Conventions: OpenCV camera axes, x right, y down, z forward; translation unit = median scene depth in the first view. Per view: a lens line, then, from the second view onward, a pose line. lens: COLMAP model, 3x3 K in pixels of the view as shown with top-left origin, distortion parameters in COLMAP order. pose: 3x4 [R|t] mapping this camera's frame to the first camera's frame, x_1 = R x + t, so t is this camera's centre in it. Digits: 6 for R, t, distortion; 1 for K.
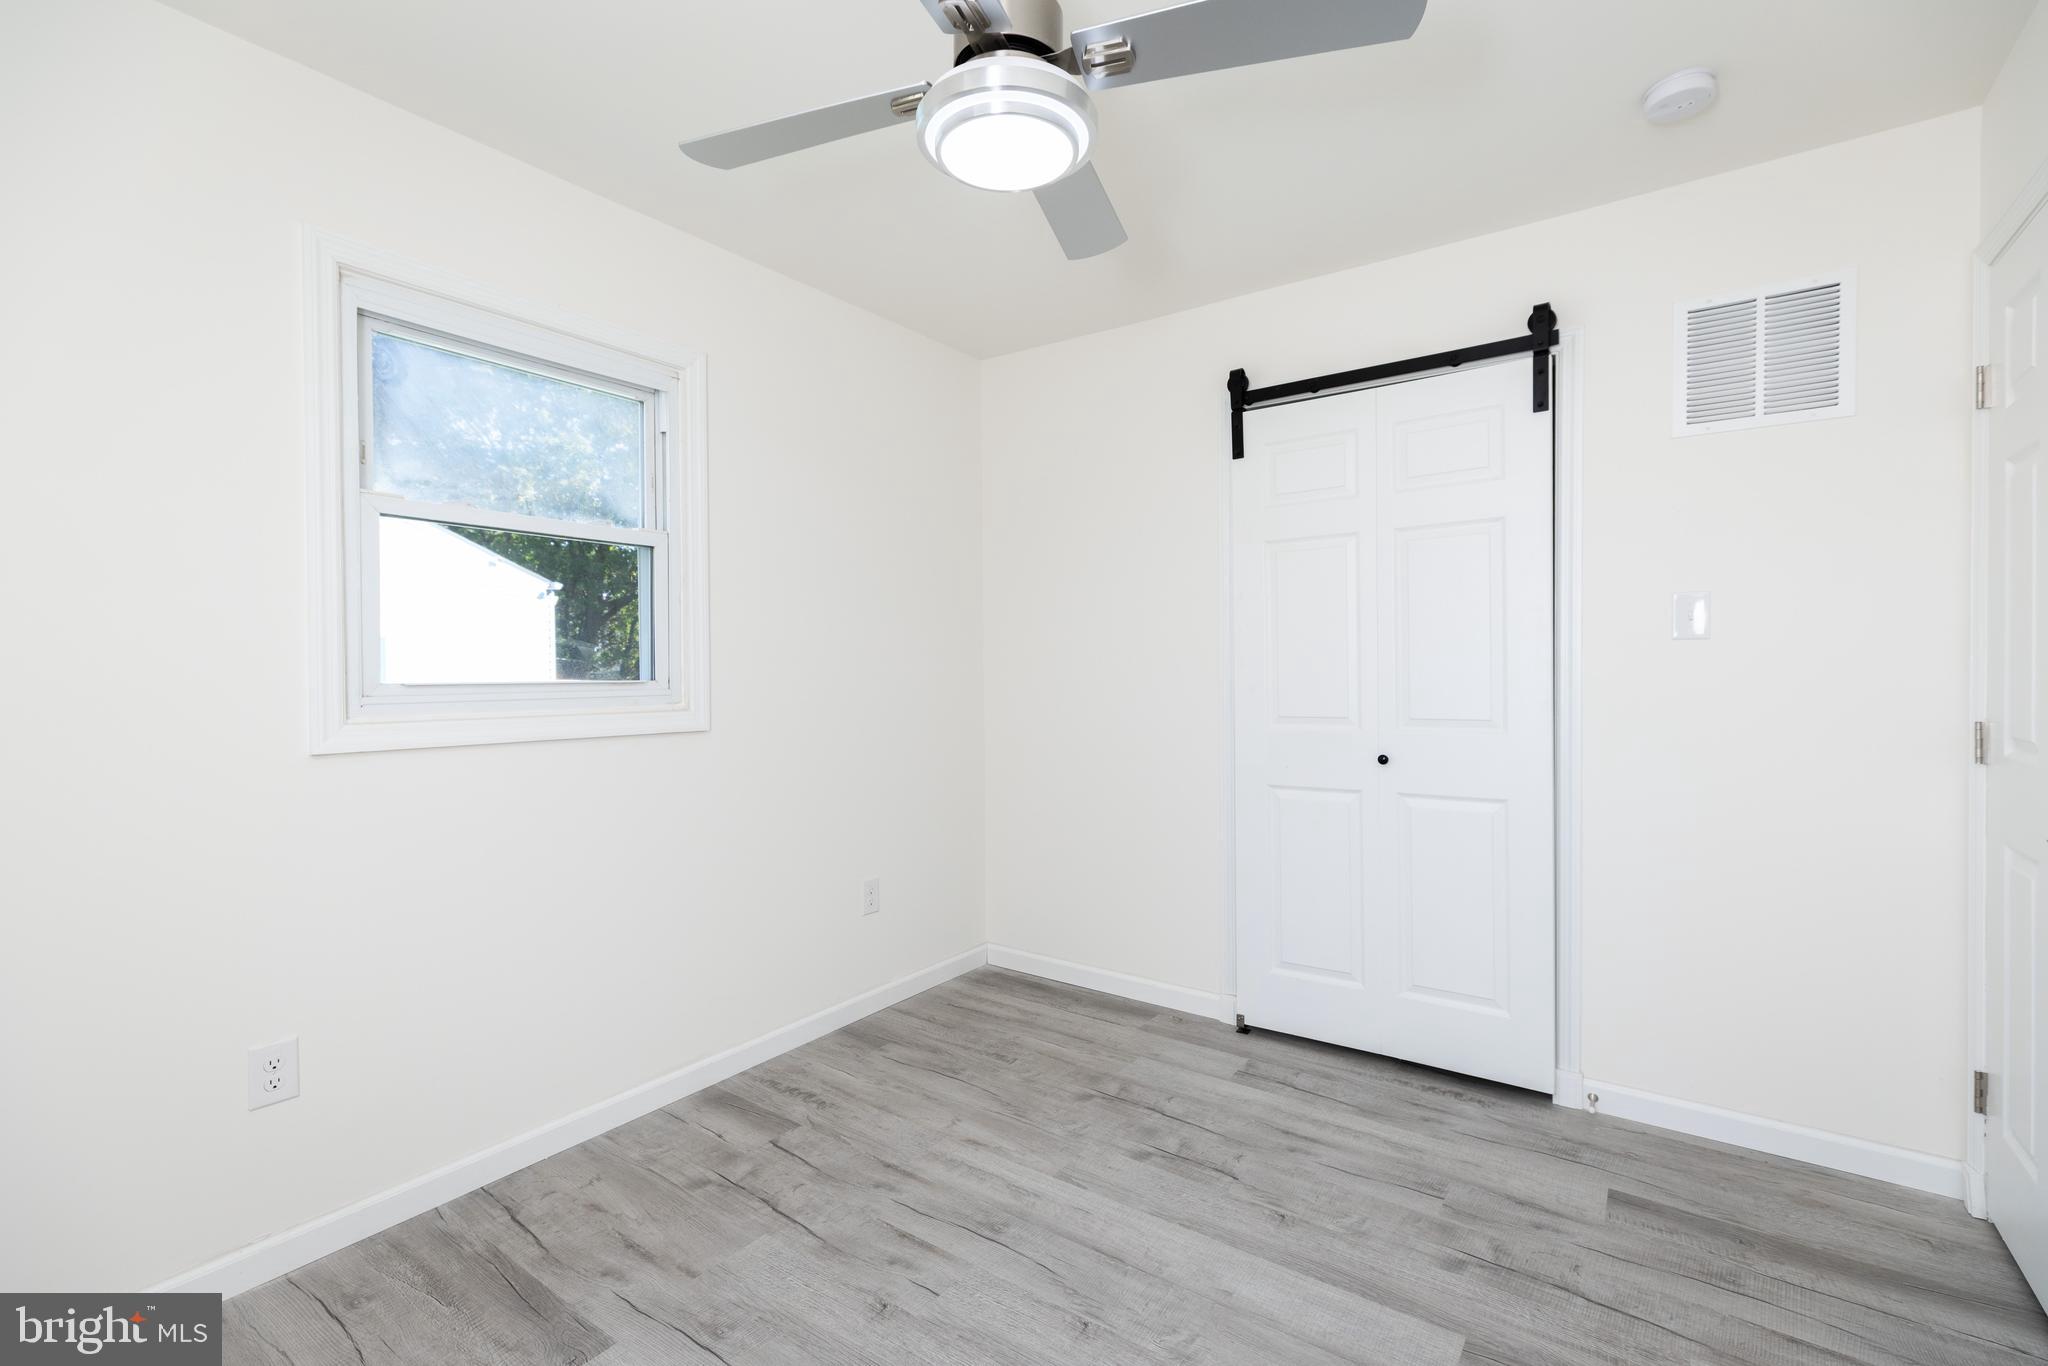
lens RADIAL K [[934.7, 0, 1021.2], [0, 934.7, 671.9], [0, 0, 1]] dist [0.011842, -0.000253]
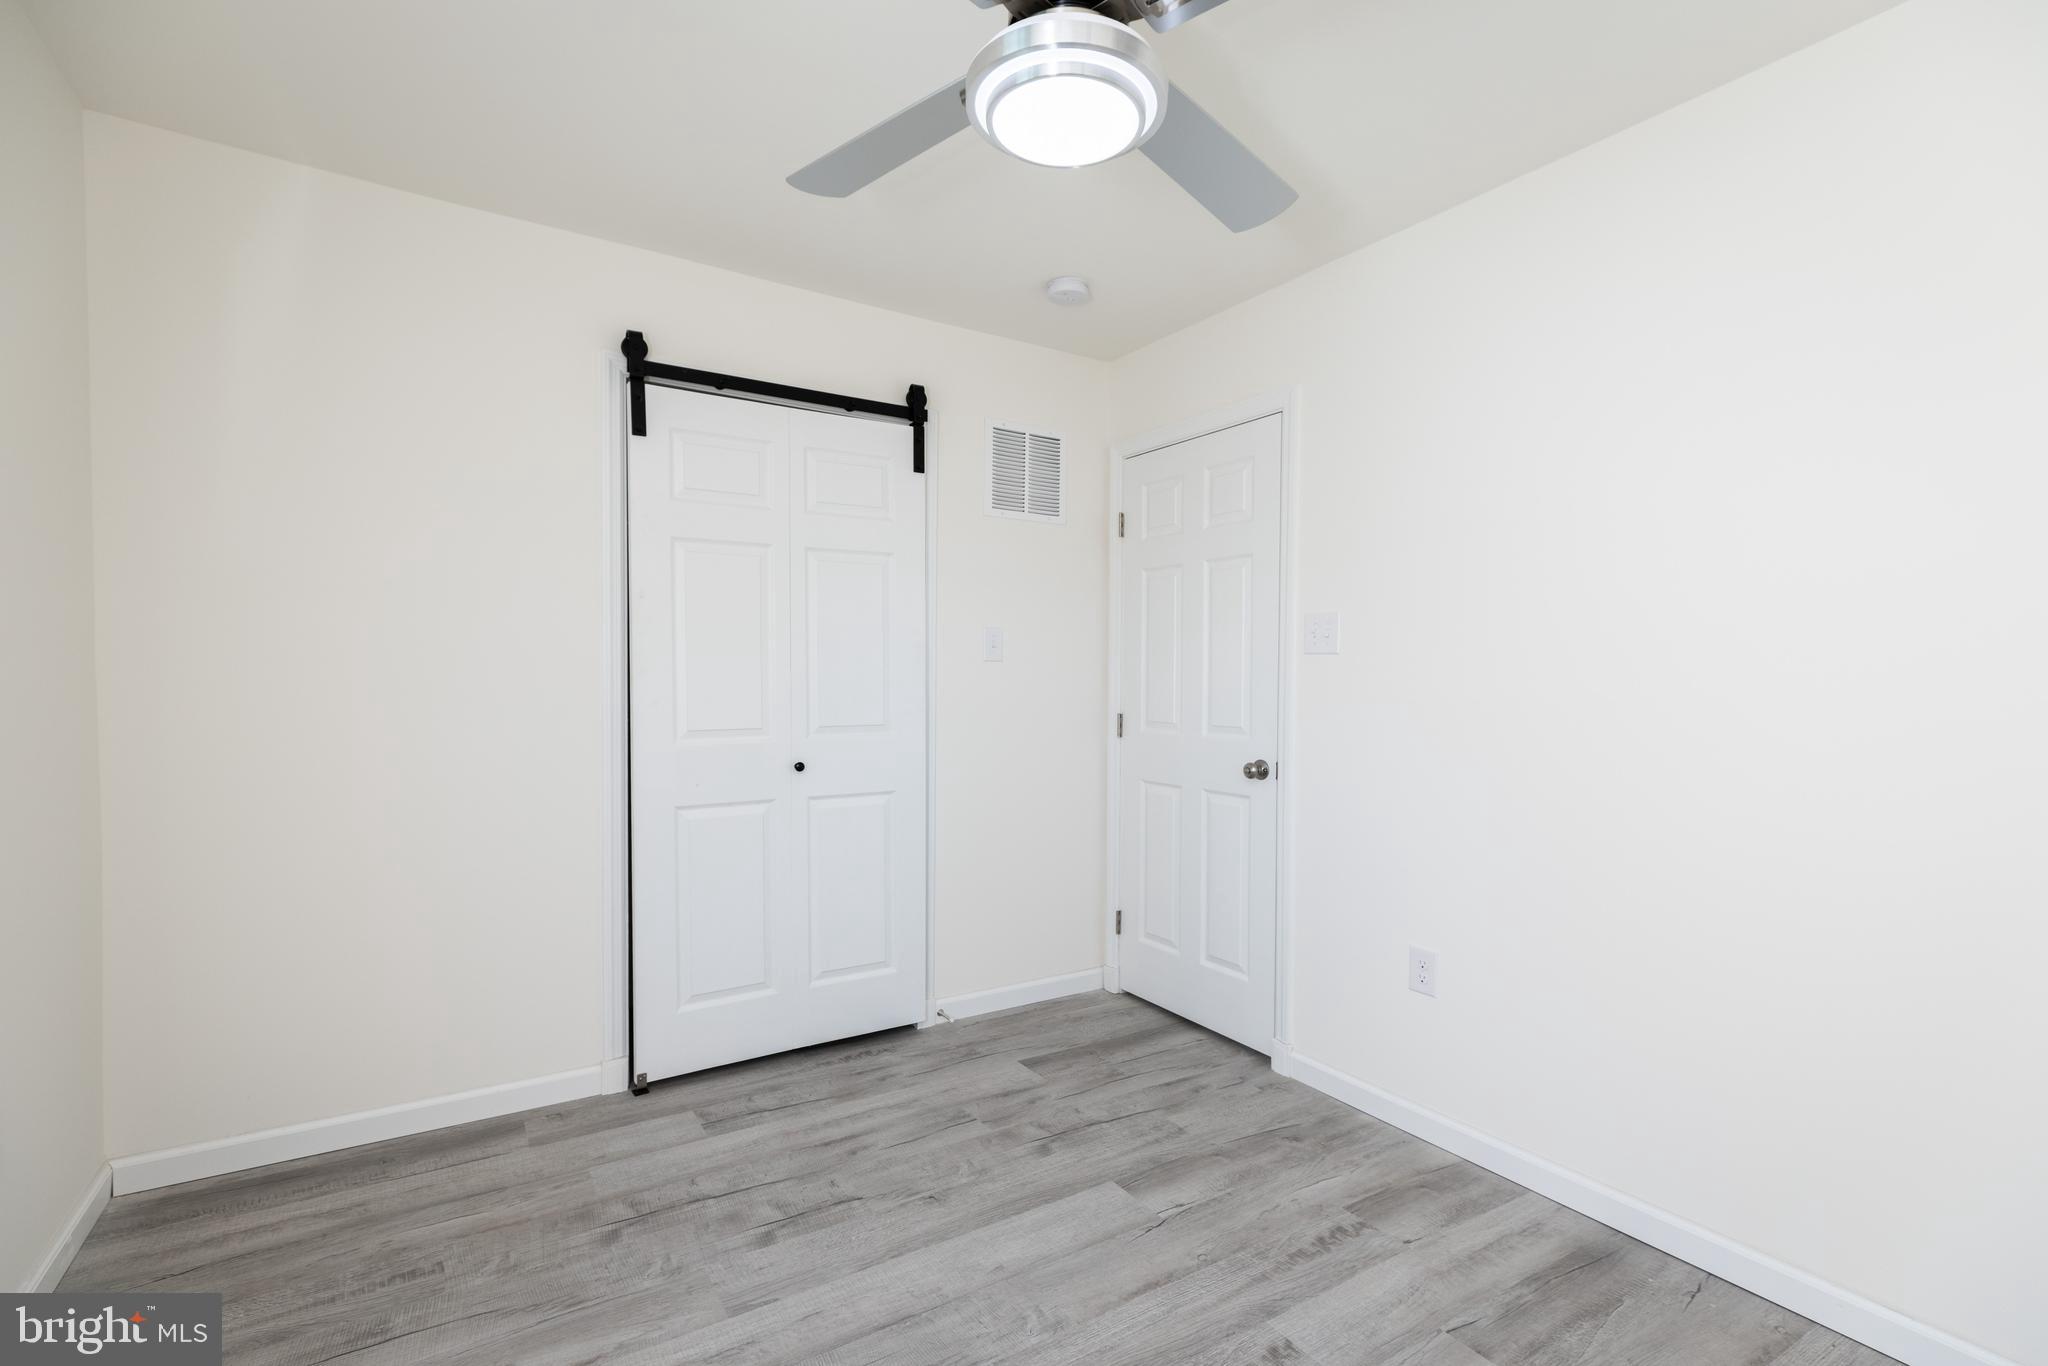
lens RADIAL K [[934.7, 0, 1016.6], [0, 934.7, 690.2], [0, 0, 1]] dist [0.011842, -0.000253]
pose [[0.363994, -0.002025, 0.931399, -0.581416], [-0.006153, 0.999971, 0.004579, 0.002058], [-0.931381, -0.007397, 0.363971, 0.459175]]
